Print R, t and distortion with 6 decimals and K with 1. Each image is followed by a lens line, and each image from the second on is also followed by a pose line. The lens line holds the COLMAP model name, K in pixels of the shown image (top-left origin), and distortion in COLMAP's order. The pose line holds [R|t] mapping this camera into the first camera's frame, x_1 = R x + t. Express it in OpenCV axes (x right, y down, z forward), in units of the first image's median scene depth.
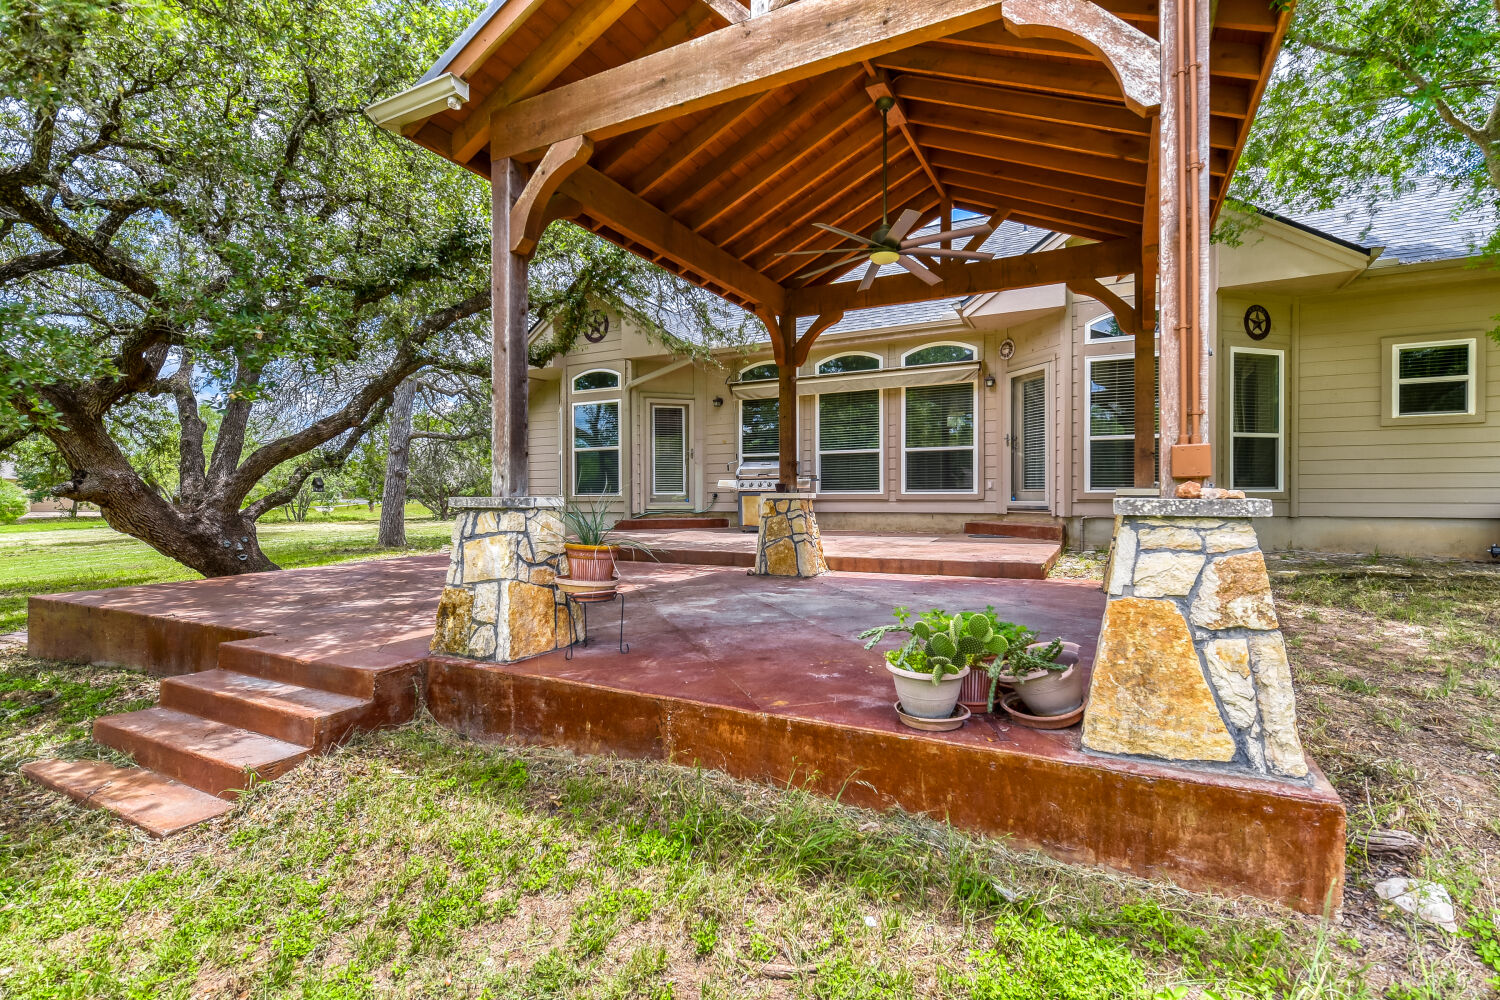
lens RADIAL K [[712.7, 0, 748.2], [0, 712.7, 501.0], [0, 0, 1]] dist [-0.000933, -0.000192]
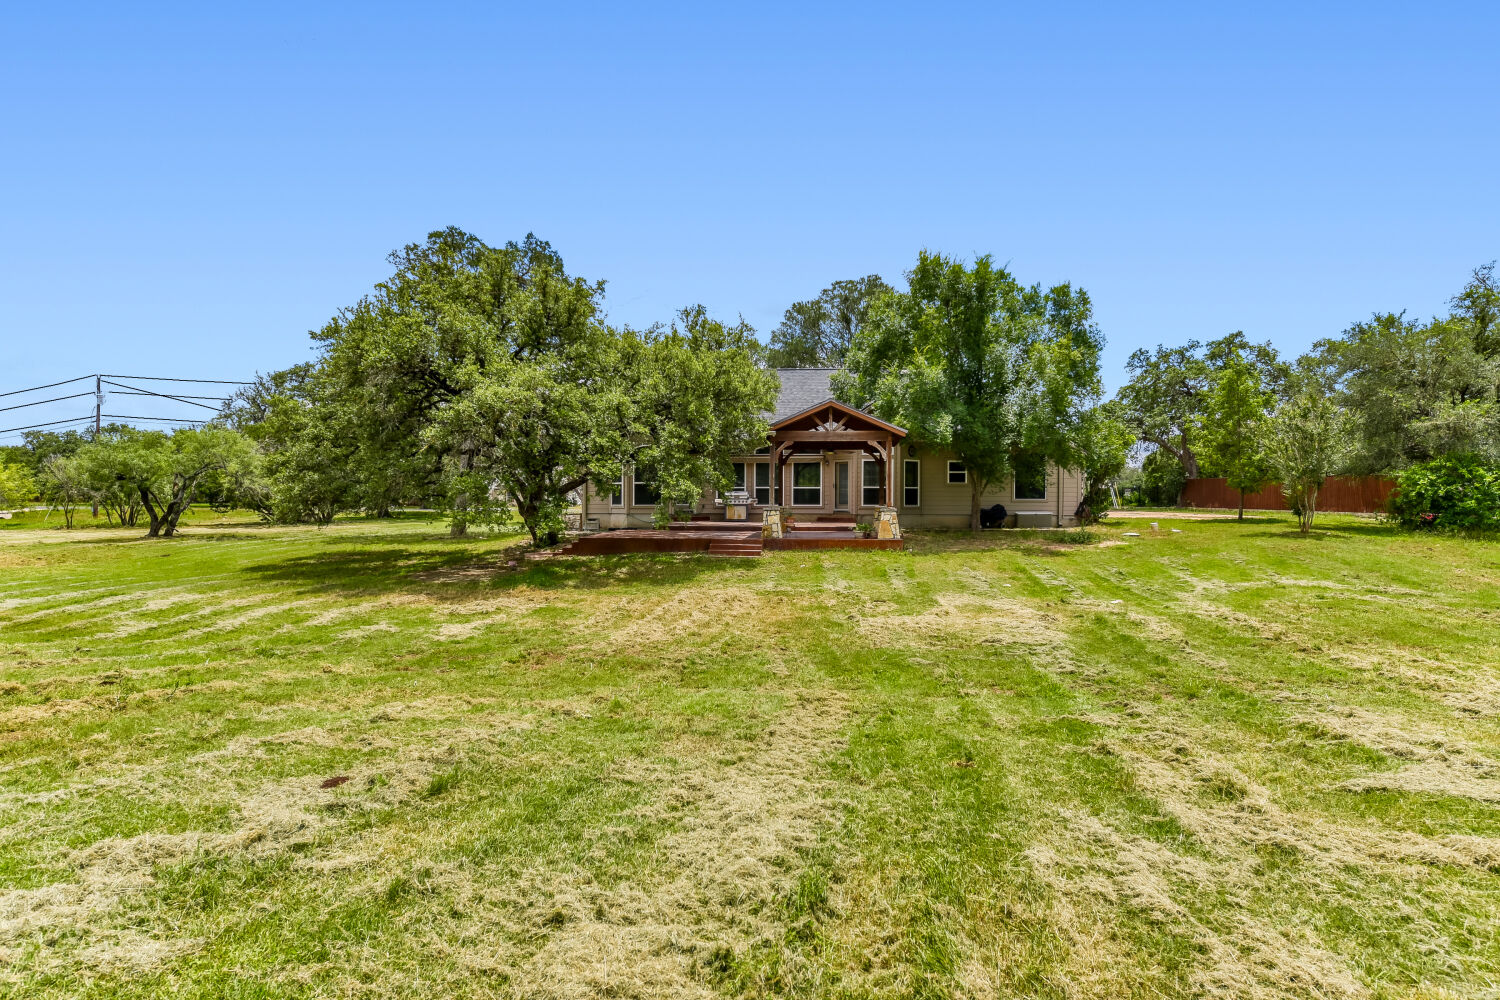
lens RADIAL K [[864.6, 0, 750.9], [0, 864.6, 500.5], [0, 0, 1]] dist [0.000475, 0.000010]
pose [[0.930533, 0.005826, 0.366163, -1.125279], [-0.002545, 0.999952, -0.009442, -0.000151], [-0.366200, 0.007855, 0.930503, -1.918611]]
